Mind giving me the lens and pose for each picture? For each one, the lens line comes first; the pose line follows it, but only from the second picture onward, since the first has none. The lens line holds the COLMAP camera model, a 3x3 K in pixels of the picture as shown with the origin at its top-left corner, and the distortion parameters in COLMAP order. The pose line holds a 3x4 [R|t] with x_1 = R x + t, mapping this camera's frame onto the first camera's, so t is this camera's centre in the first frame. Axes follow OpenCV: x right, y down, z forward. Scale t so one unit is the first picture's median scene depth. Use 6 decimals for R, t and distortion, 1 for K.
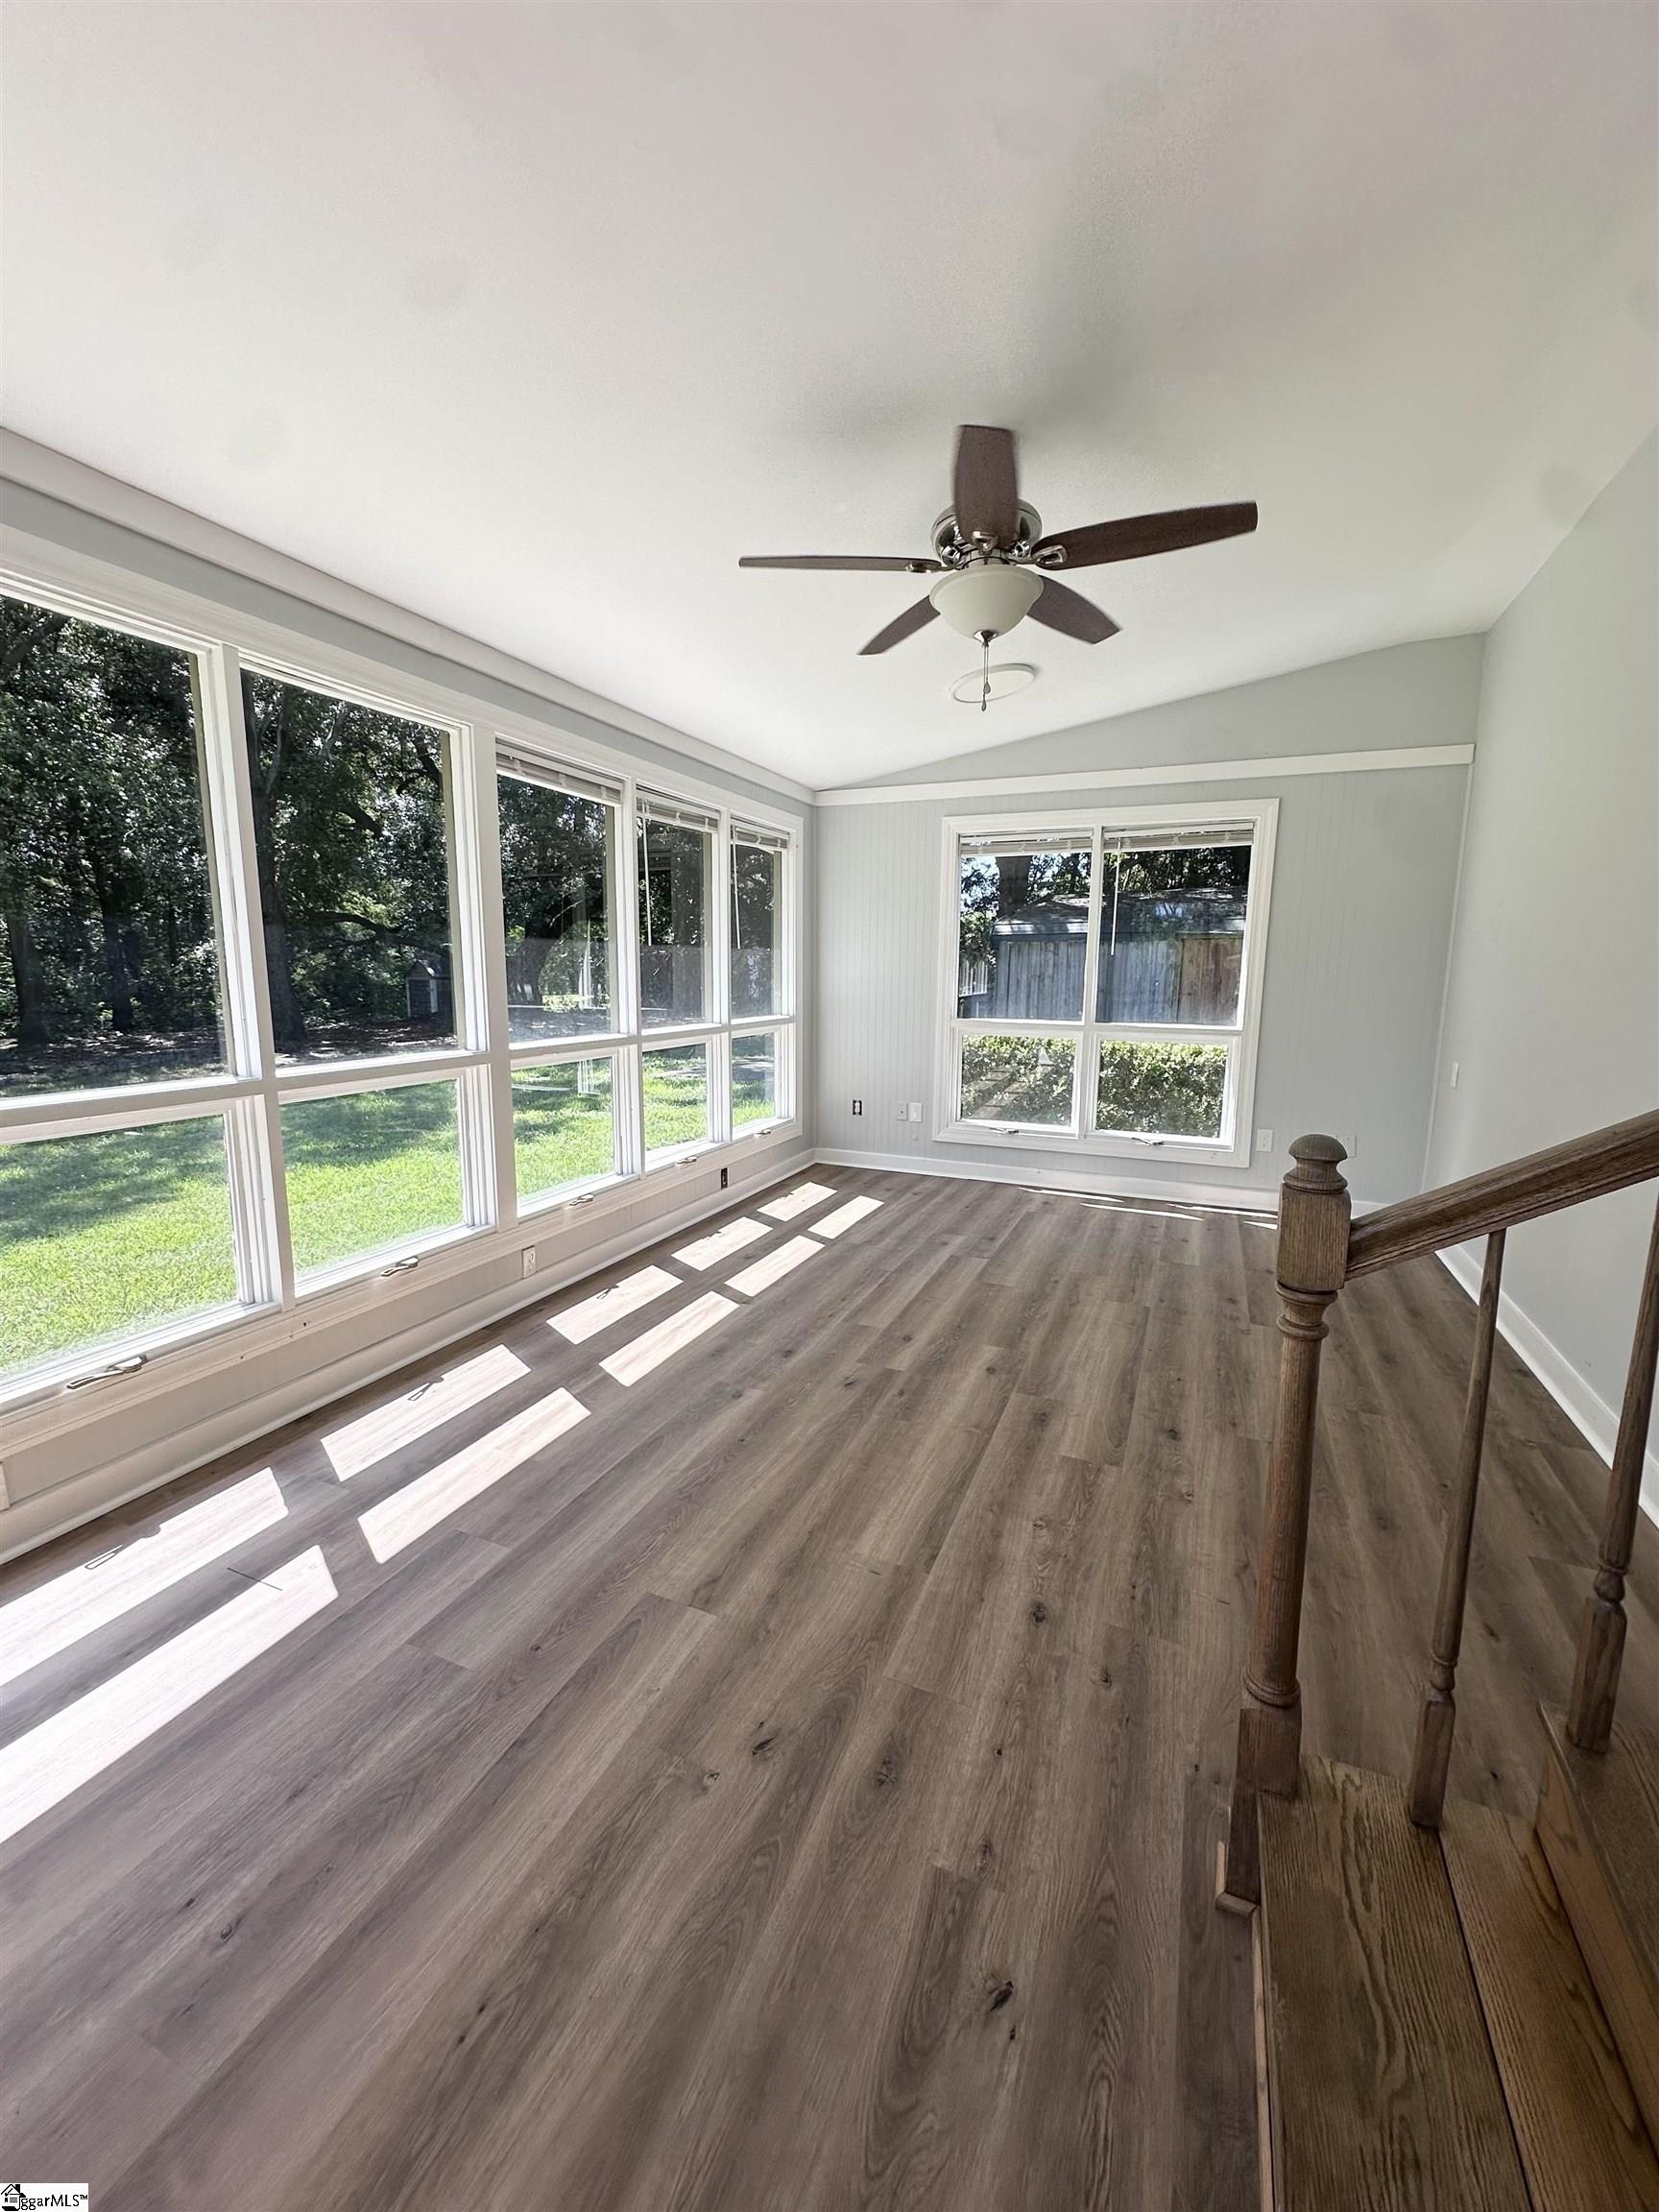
lens RADIAL K [[881.0, 0, 831.6], [0, 881.0, 1104.4], [0, 0, 1]] dist [-0.001641, -0.000181]
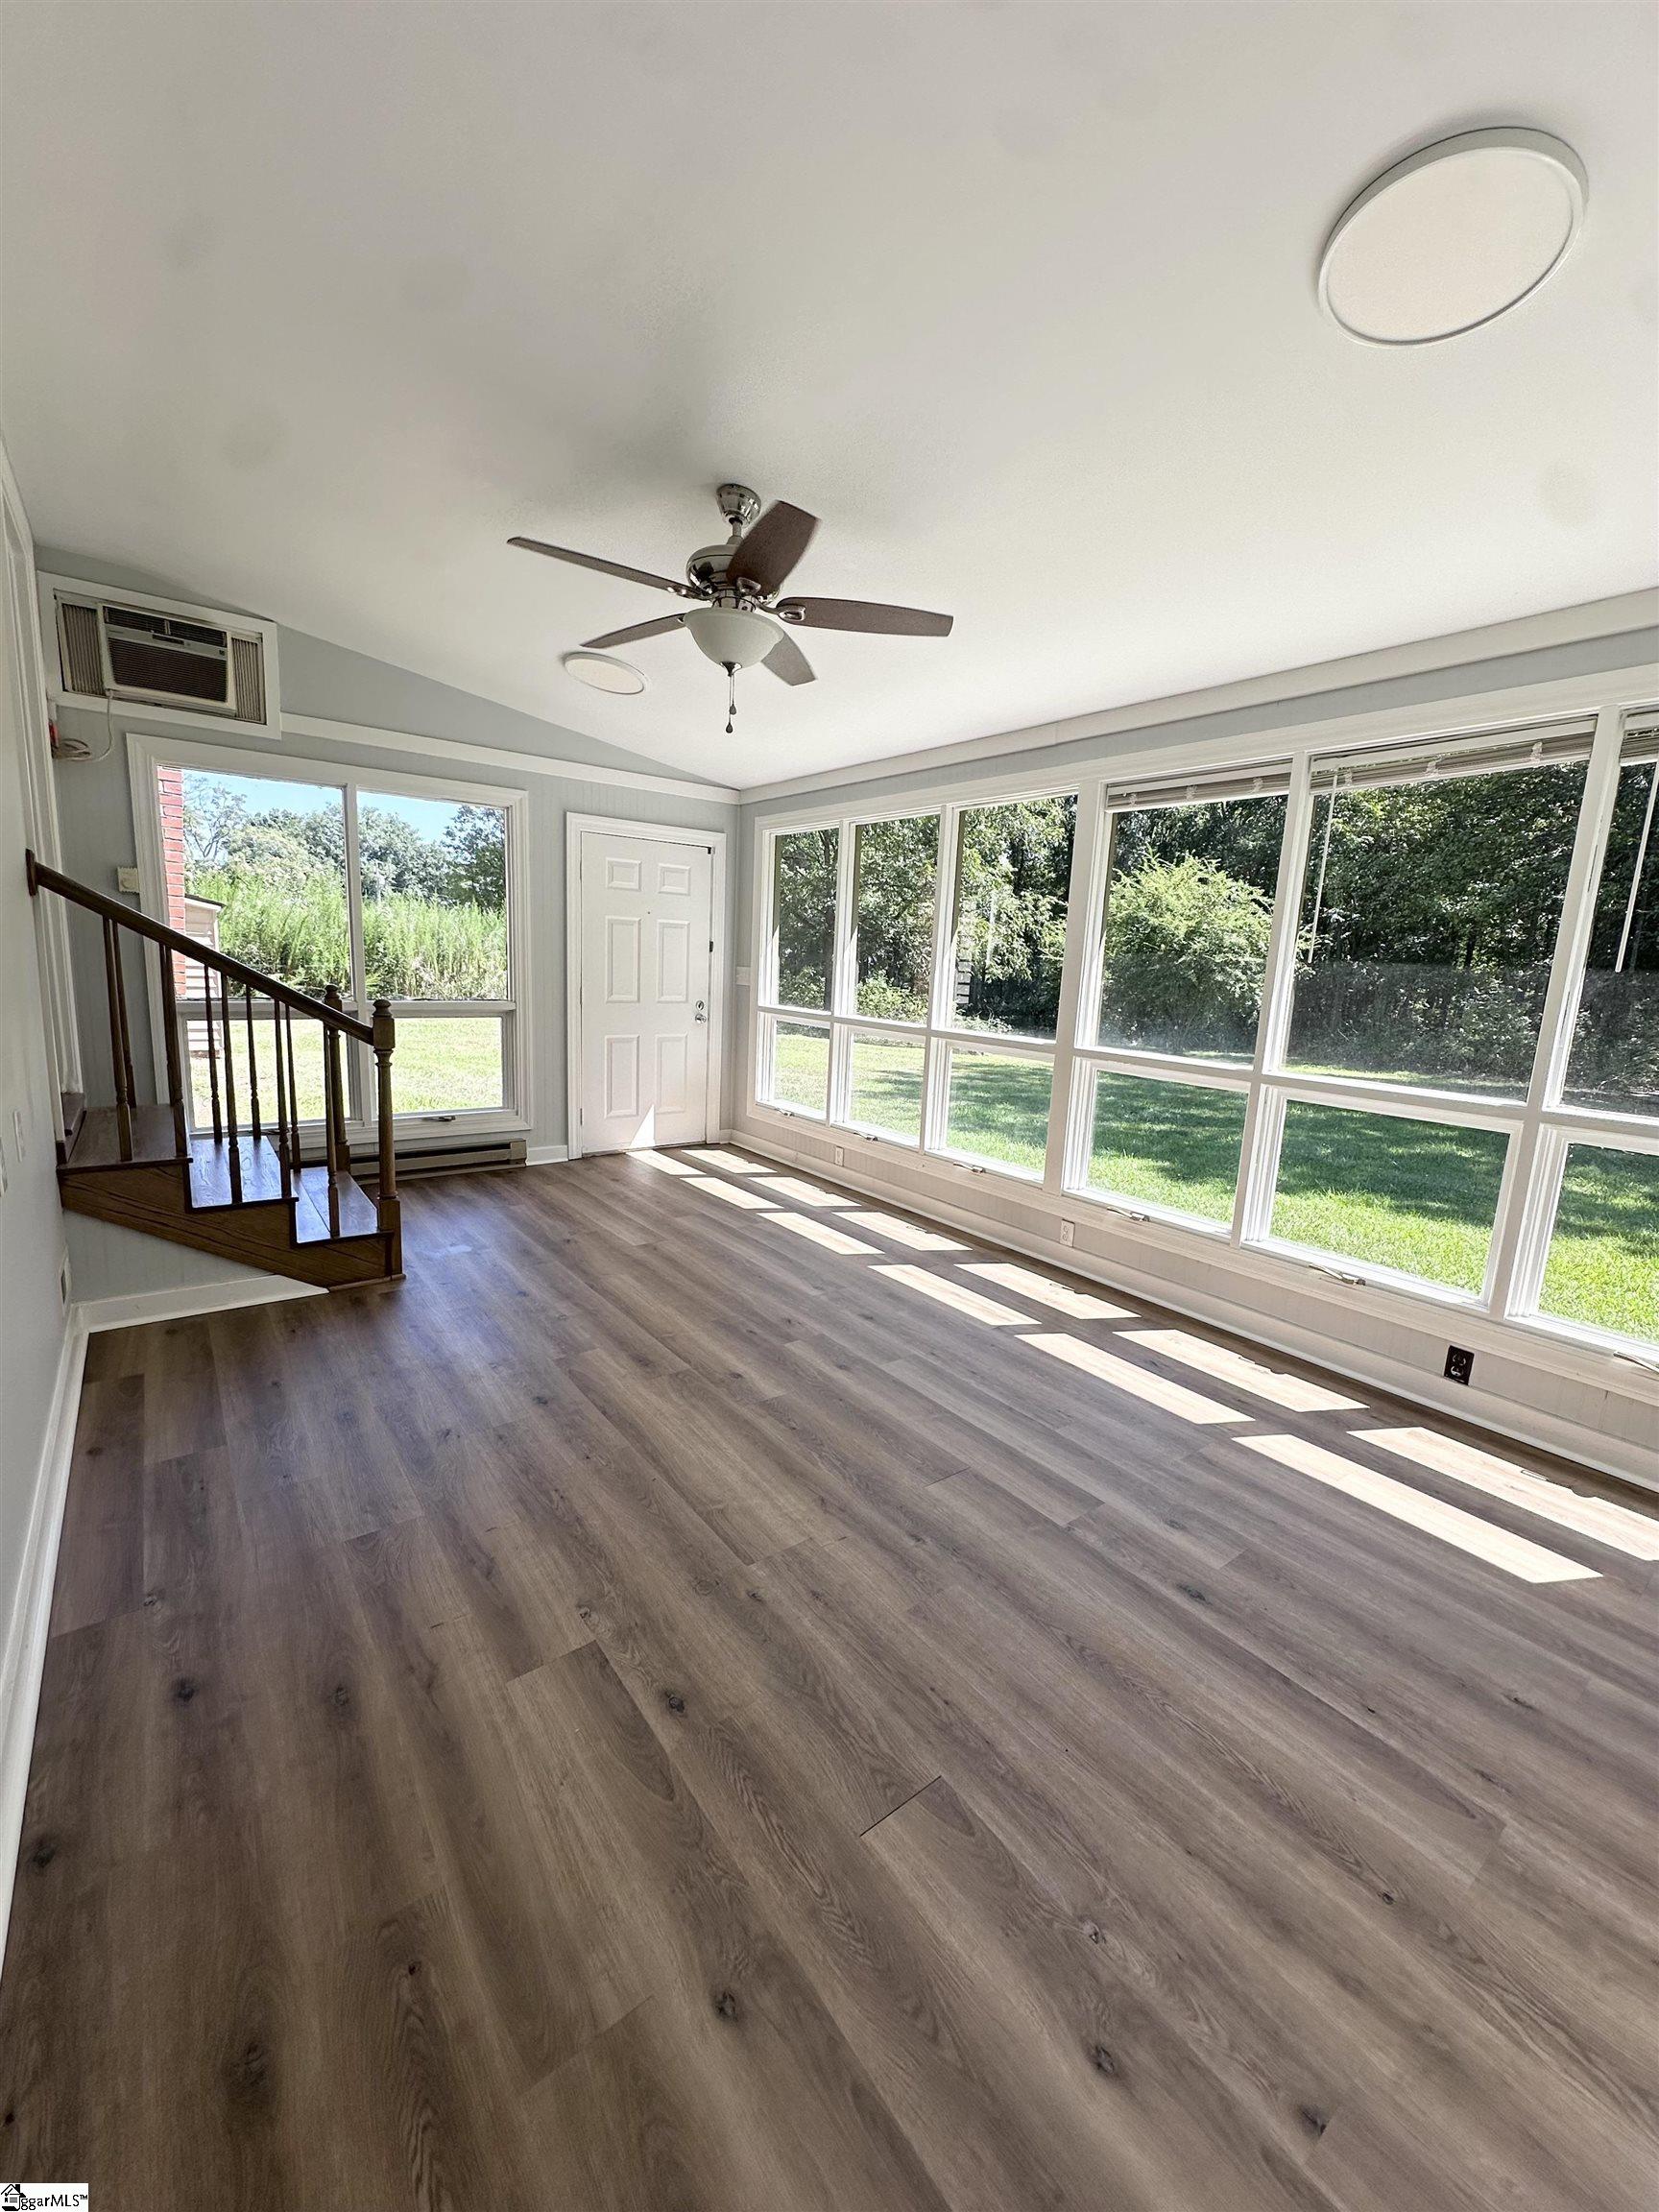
lens RADIAL K [[881.0, 0, 831.6], [0, 881.0, 1104.4], [0, 0, 1]] dist [-0.001641, -0.000181]
pose [[-0.493054, 0.115551, -0.862291, 0.822772], [-0.183648, 0.954983, 0.232981, -0.204686], [0.850395, 0.273230, -0.449637, 1.270575]]
